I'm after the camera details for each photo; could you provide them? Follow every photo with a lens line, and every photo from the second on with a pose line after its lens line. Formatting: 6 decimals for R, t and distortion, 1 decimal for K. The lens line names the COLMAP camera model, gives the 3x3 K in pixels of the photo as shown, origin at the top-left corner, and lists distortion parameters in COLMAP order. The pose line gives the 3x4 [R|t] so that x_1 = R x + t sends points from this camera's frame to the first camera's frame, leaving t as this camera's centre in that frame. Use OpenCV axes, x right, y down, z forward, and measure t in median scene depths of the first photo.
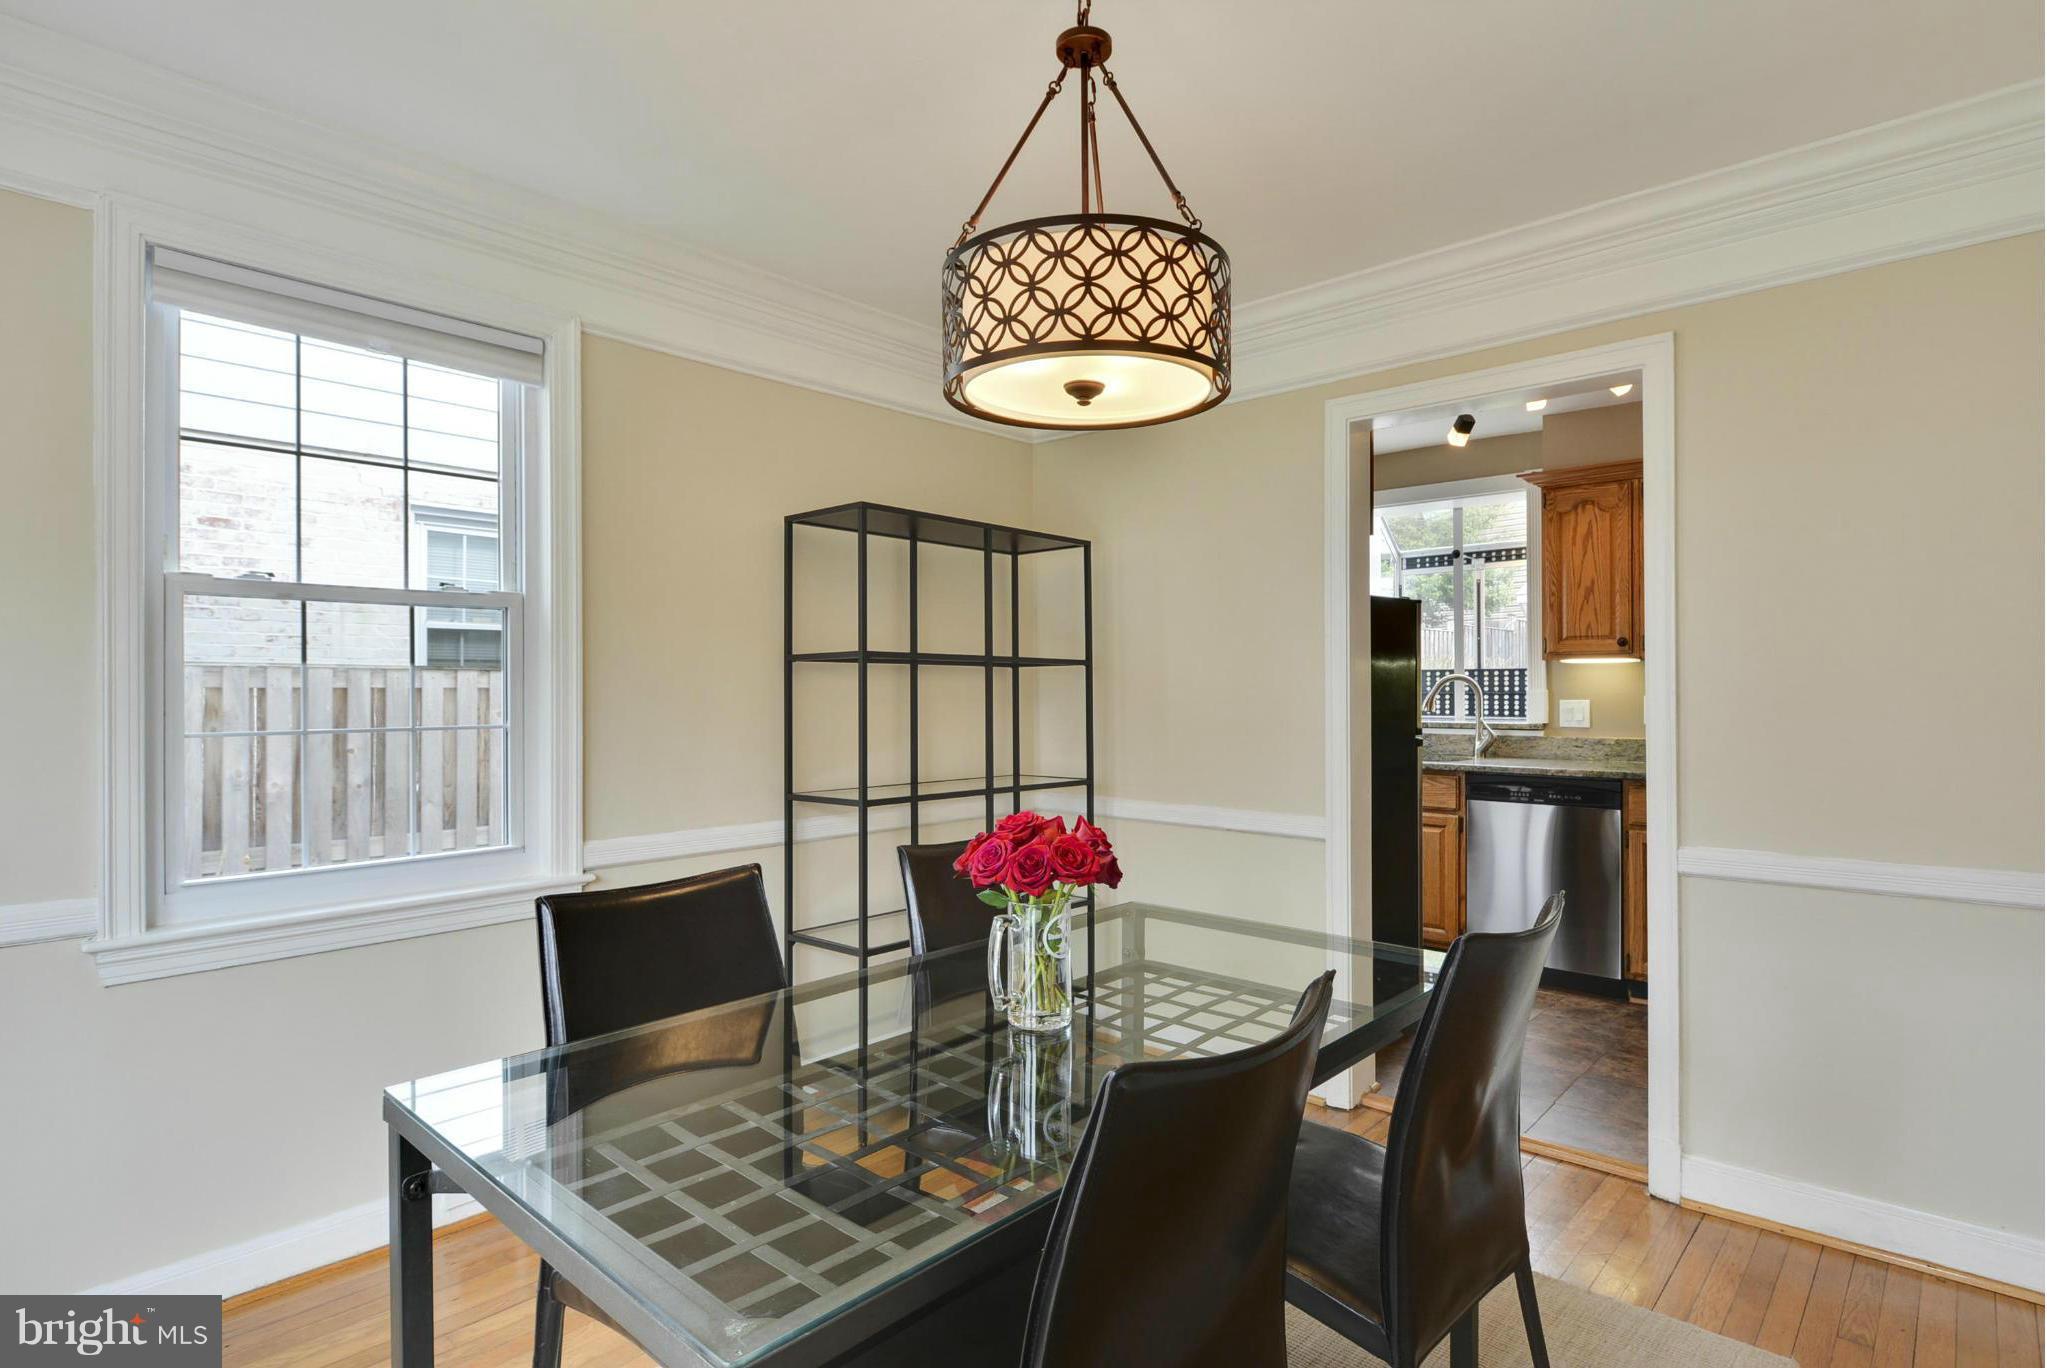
lens RADIAL K [[1053.5, 0, 1037.5], [0, 1053.5, 707.7], [0, 0, 1]] dist [0.033300, -0.031889]
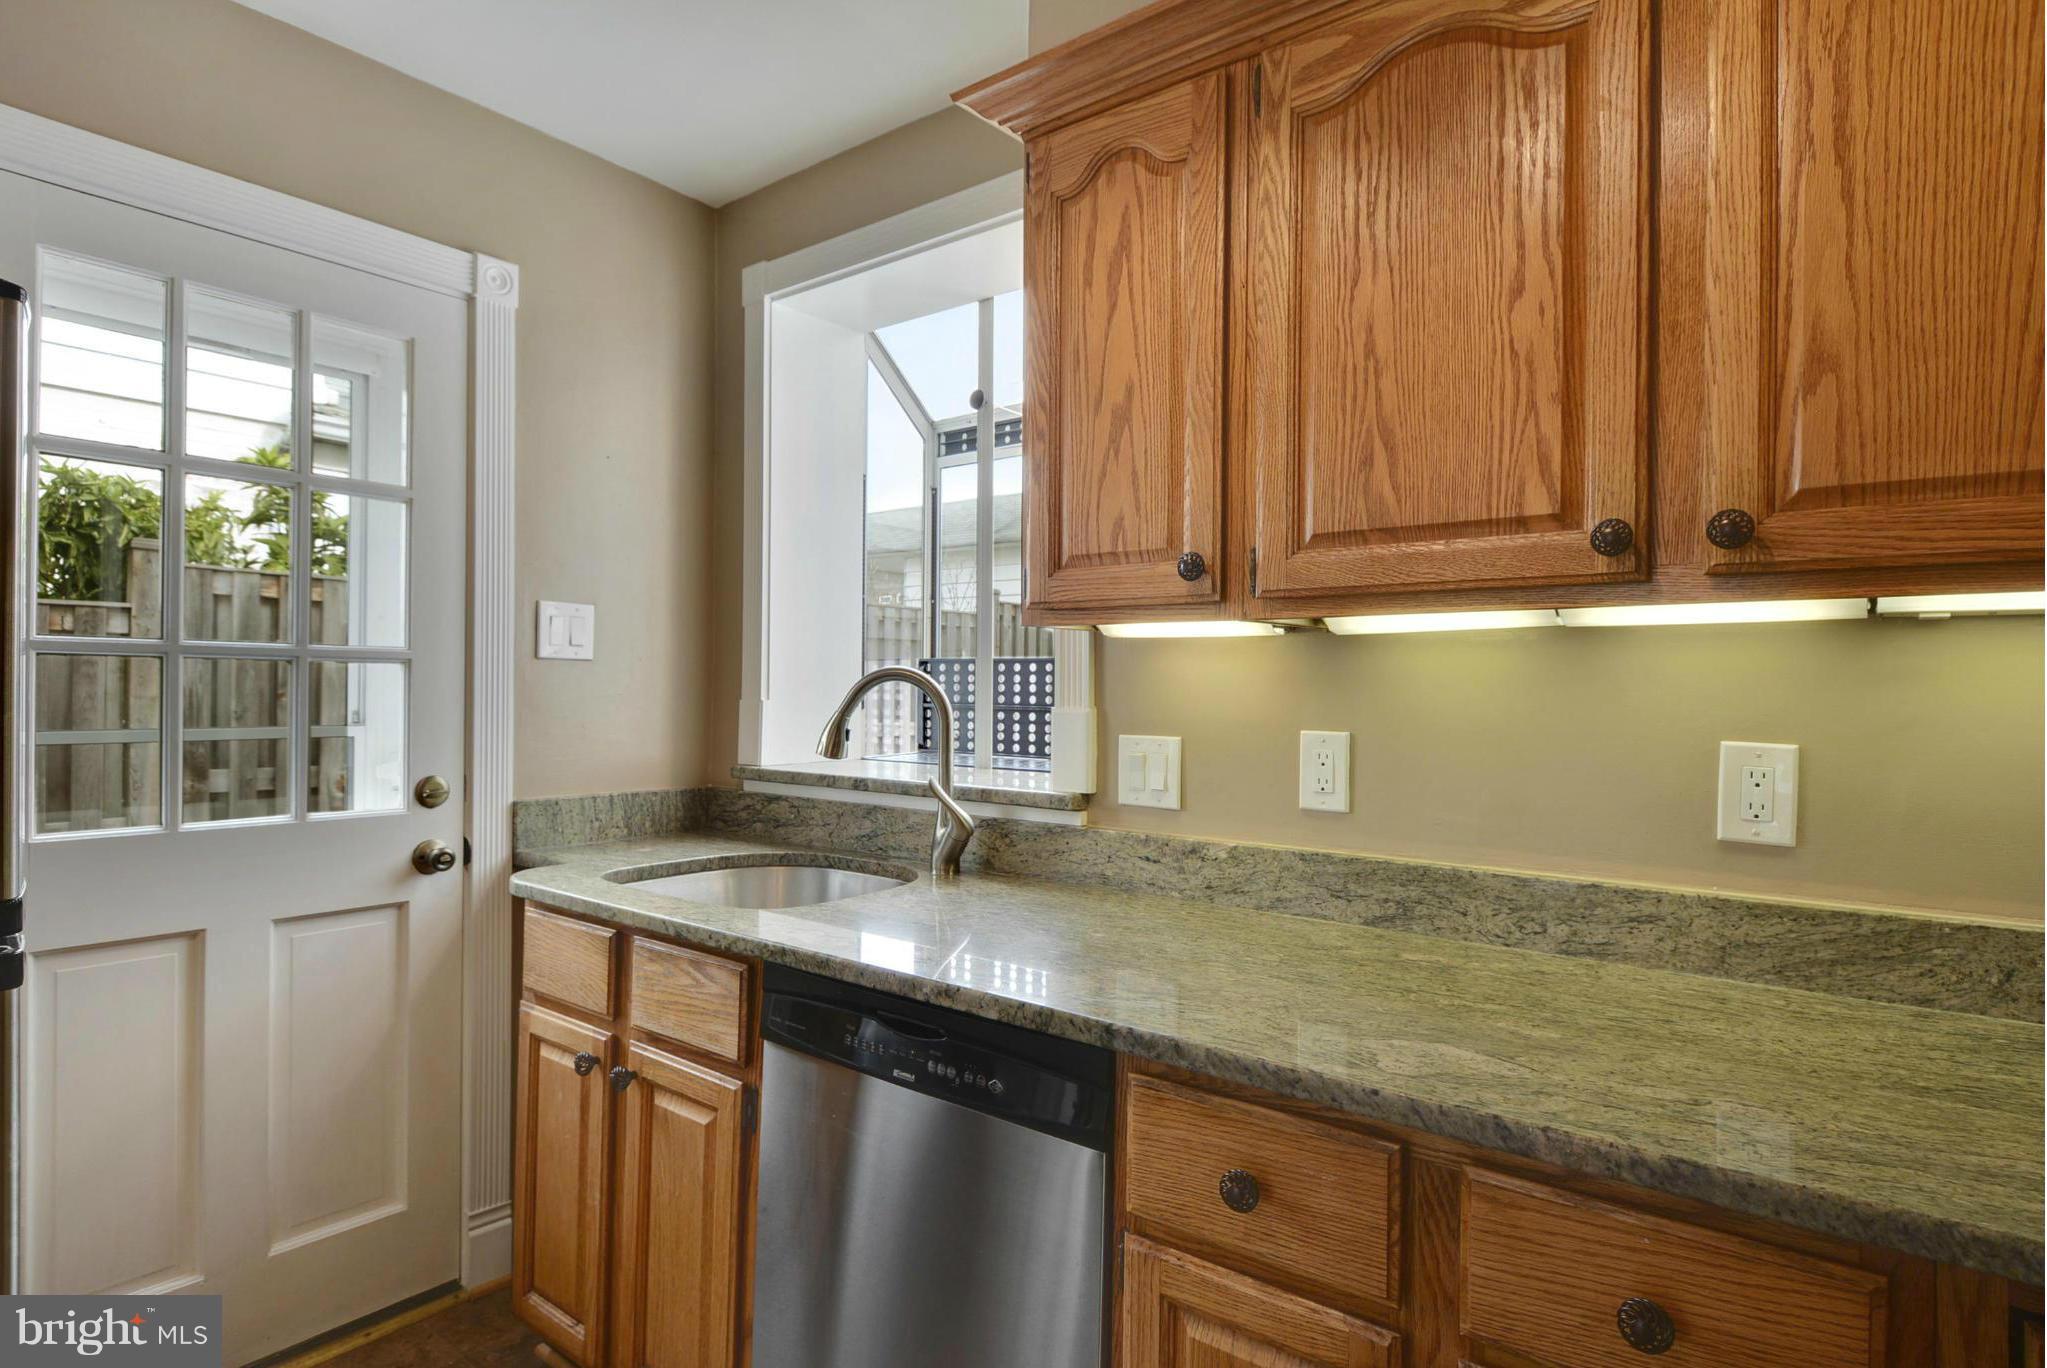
lens RADIAL K [[1053.5, 0, 1037.5], [0, 1053.5, 707.7], [0, 0, 1]] dist [0.033300, -0.031889]
pose [[0.997156, 0.010205, 0.074668, 0.432218], [-0.010450, 0.999941, 0.002897, -0.017824], [-0.074634, -0.003669, 0.997204, 0.614624]]
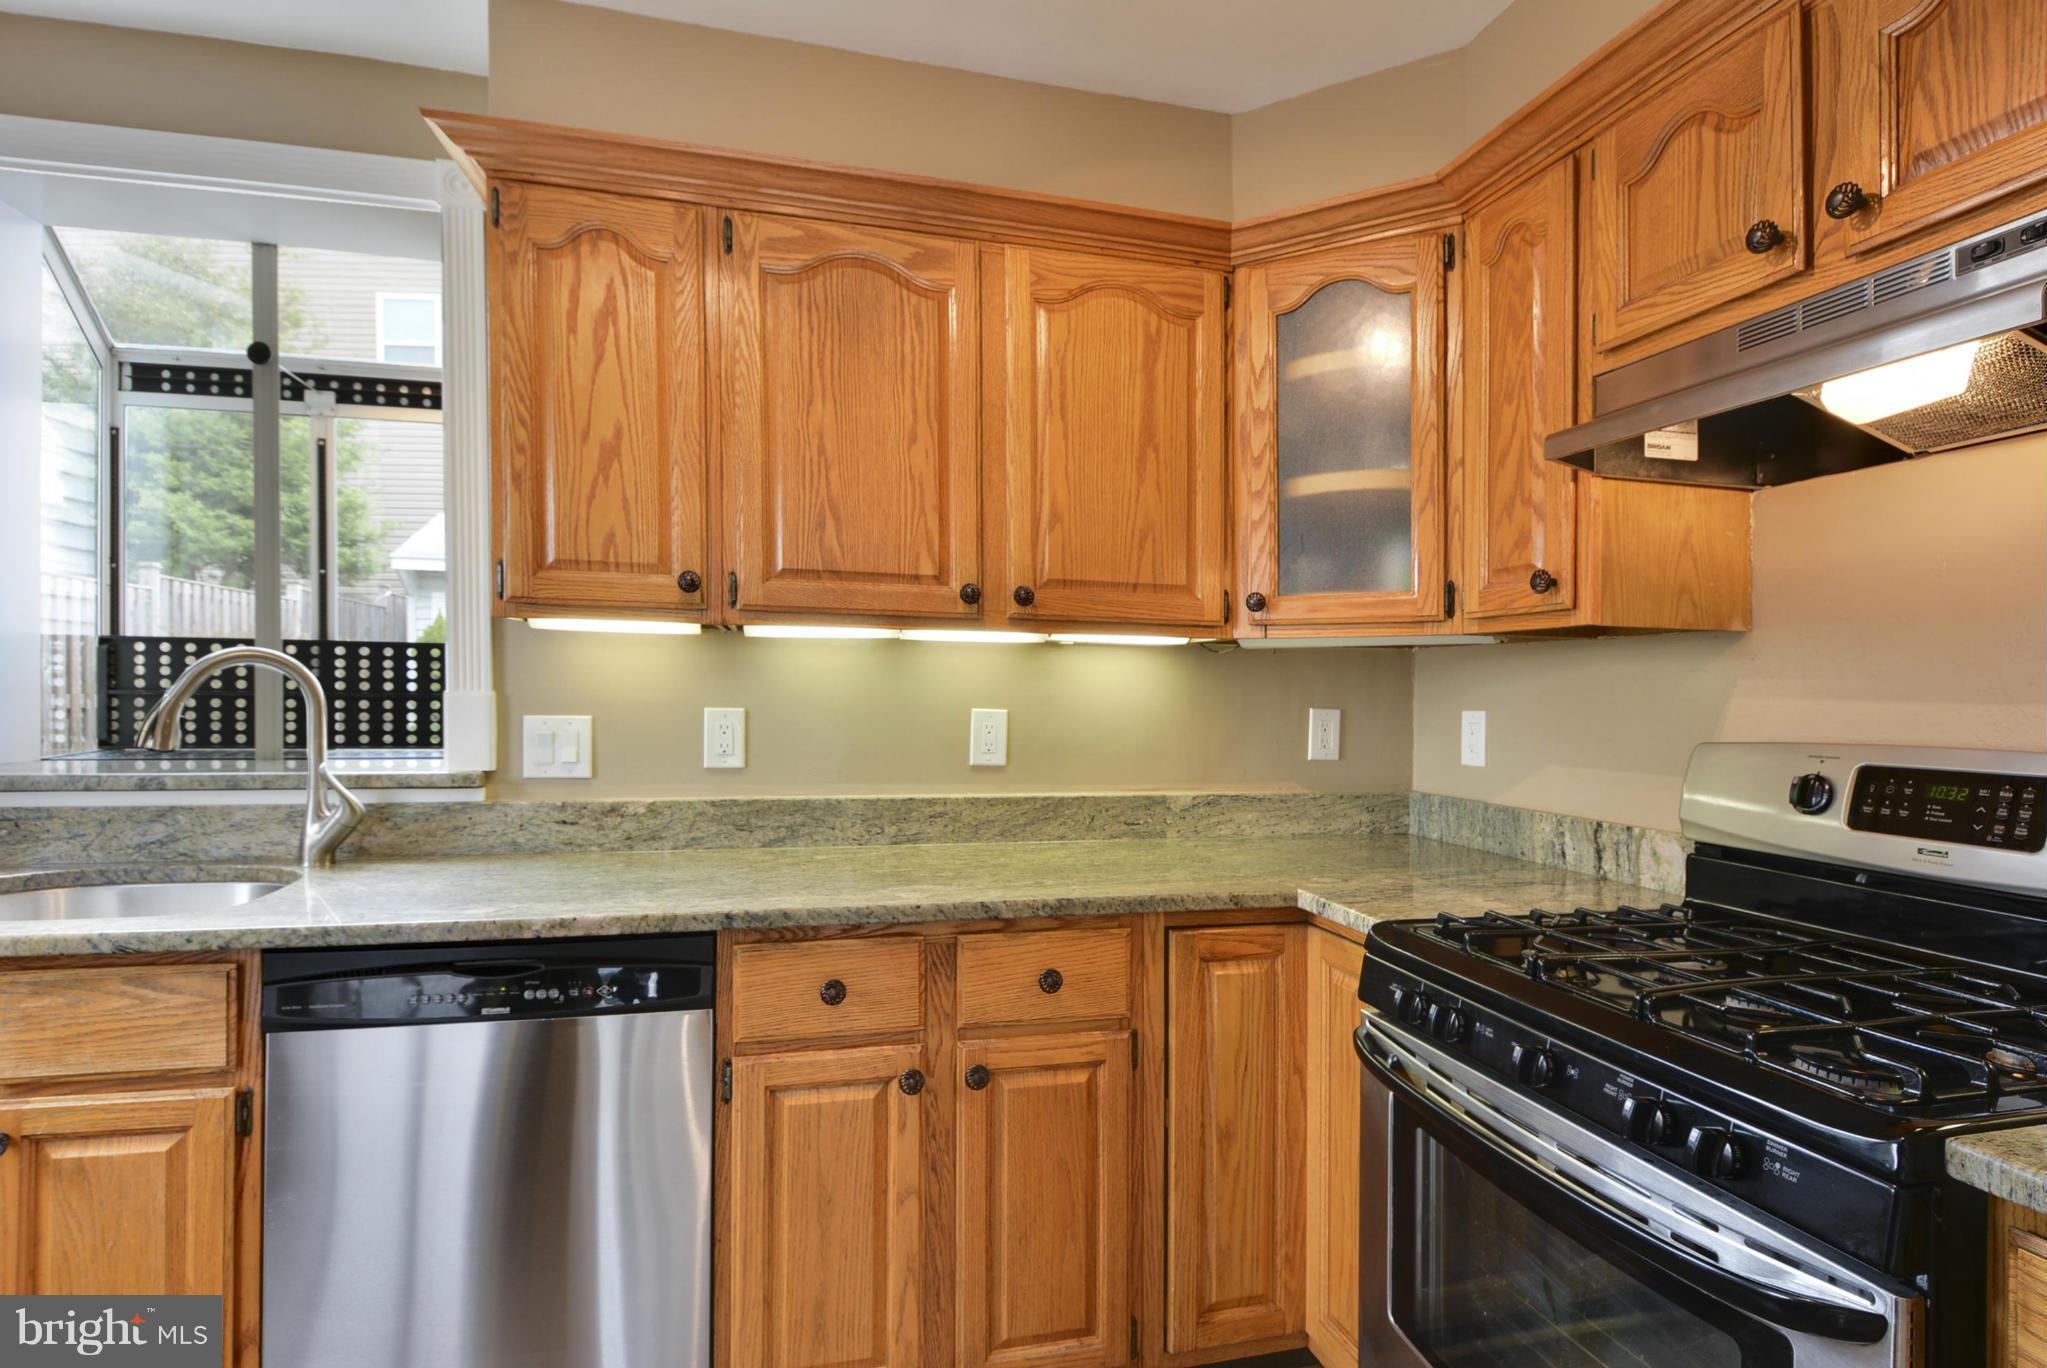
lens RADIAL K [[1053.5, 0, 1037.5], [0, 1053.5, 707.7], [0, 0, 1]] dist [0.033300, -0.031889]
pose [[0.562025, -0.002333, 0.827117, 0.252359], [-0.002811, 0.999985, 0.004730, -0.012968], [-0.827116, -0.004983, 0.562010, 0.582549]]
